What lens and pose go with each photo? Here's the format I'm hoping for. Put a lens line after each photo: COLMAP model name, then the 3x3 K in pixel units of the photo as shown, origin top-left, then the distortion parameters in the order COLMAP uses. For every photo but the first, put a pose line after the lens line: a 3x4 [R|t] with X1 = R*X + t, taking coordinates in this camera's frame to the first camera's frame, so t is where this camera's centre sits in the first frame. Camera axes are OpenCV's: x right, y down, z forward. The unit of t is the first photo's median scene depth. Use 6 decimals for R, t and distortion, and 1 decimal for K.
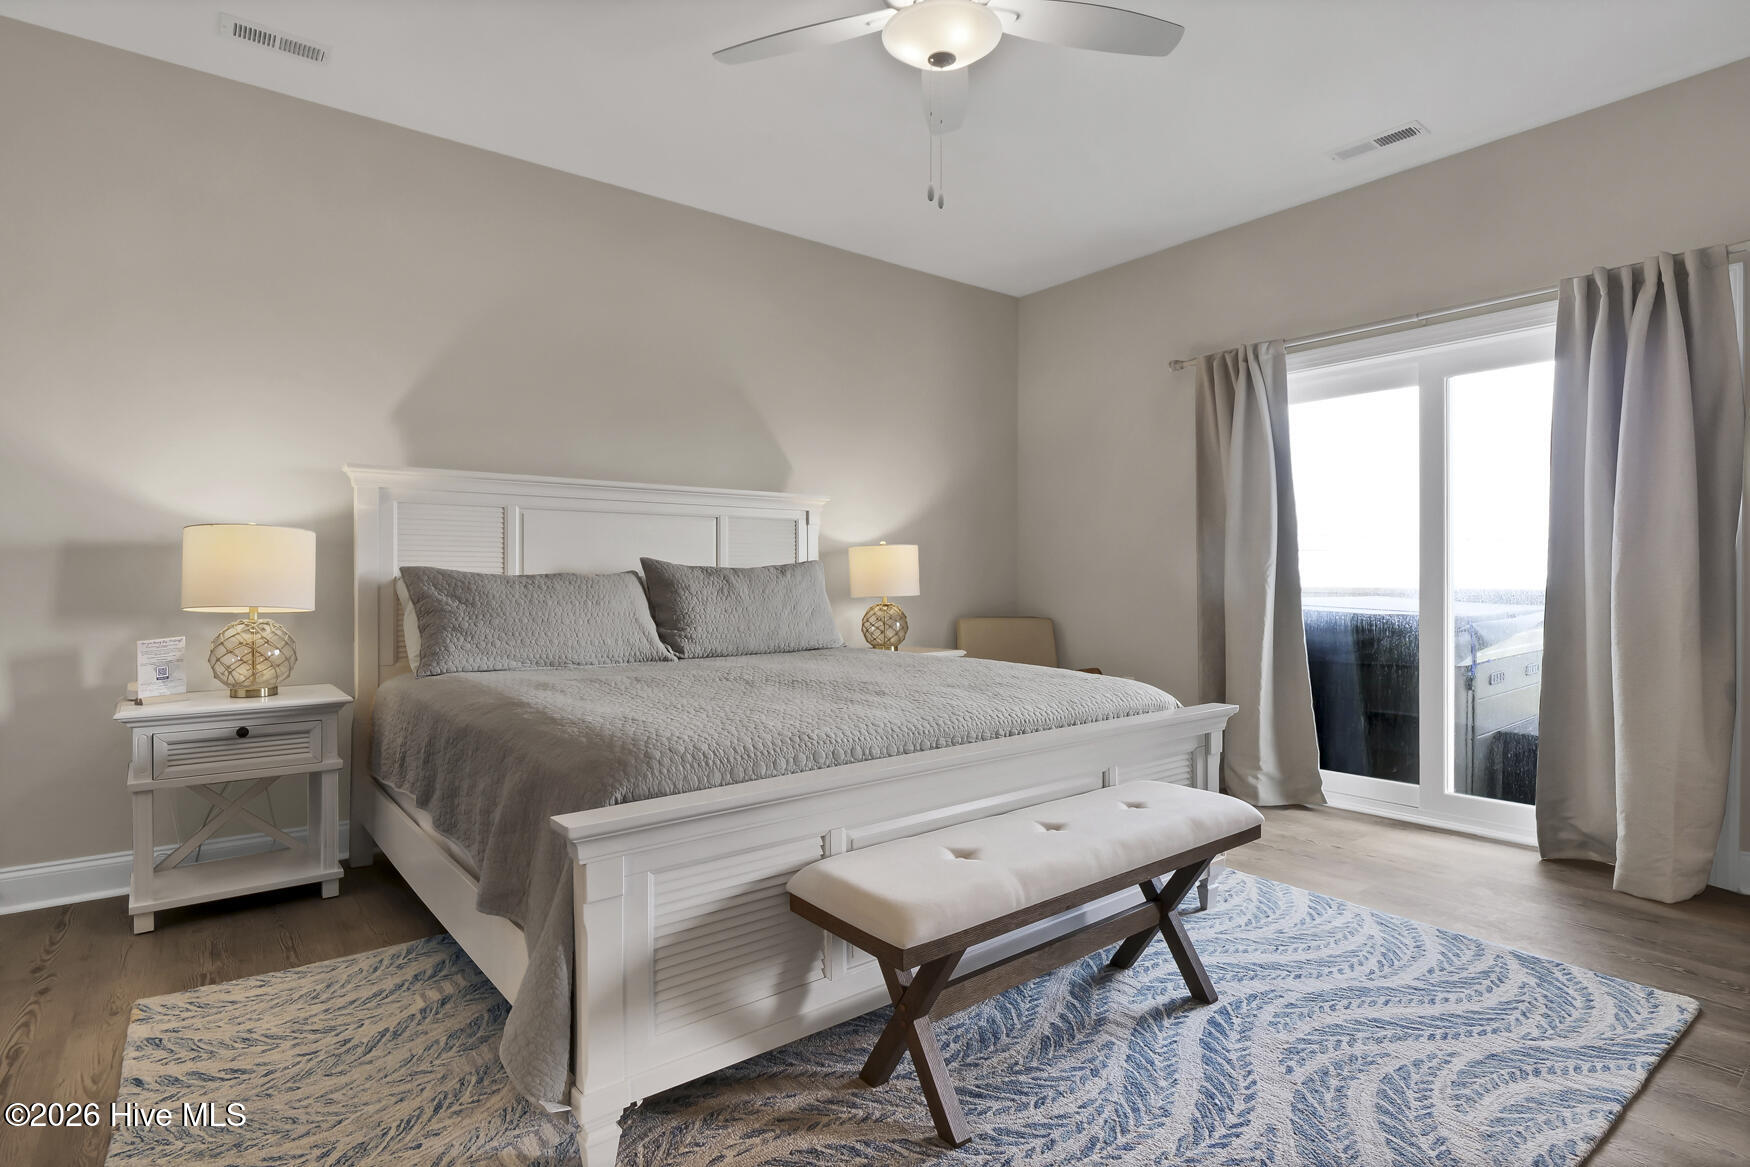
lens RADIAL K [[883.3, 0, 865.8], [0, 883.3, 587.1], [0, 0, 1]] dist [-0.006520, -0.002536]
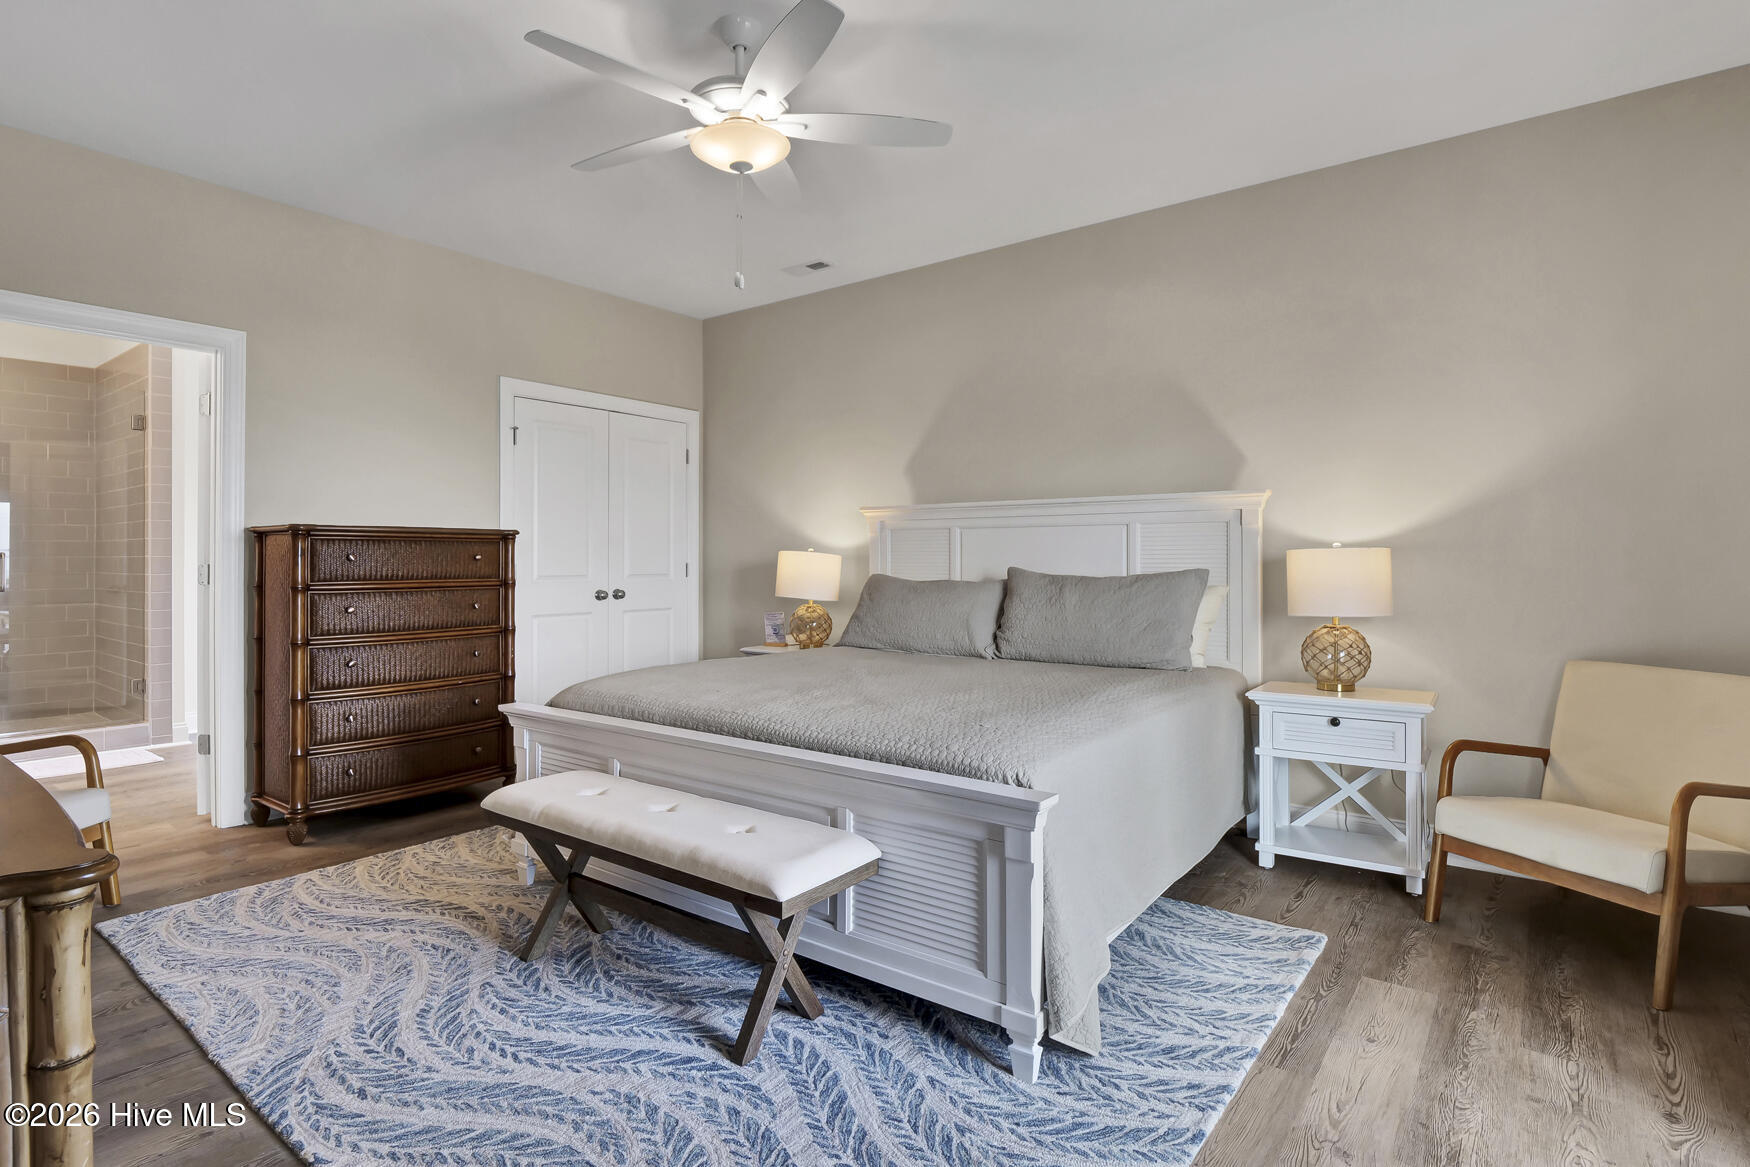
lens RADIAL K [[883.3, 0, 867.6], [0, 883.3, 566.0], [0, 0, 1]] dist [-0.006520, -0.002536]
pose [[0.244172, -0.001619, -0.969731, 1.414637], [-0.016961, 0.999839, -0.005940, -0.044765], [0.969584, 0.017898, 0.244105, 0.967246]]
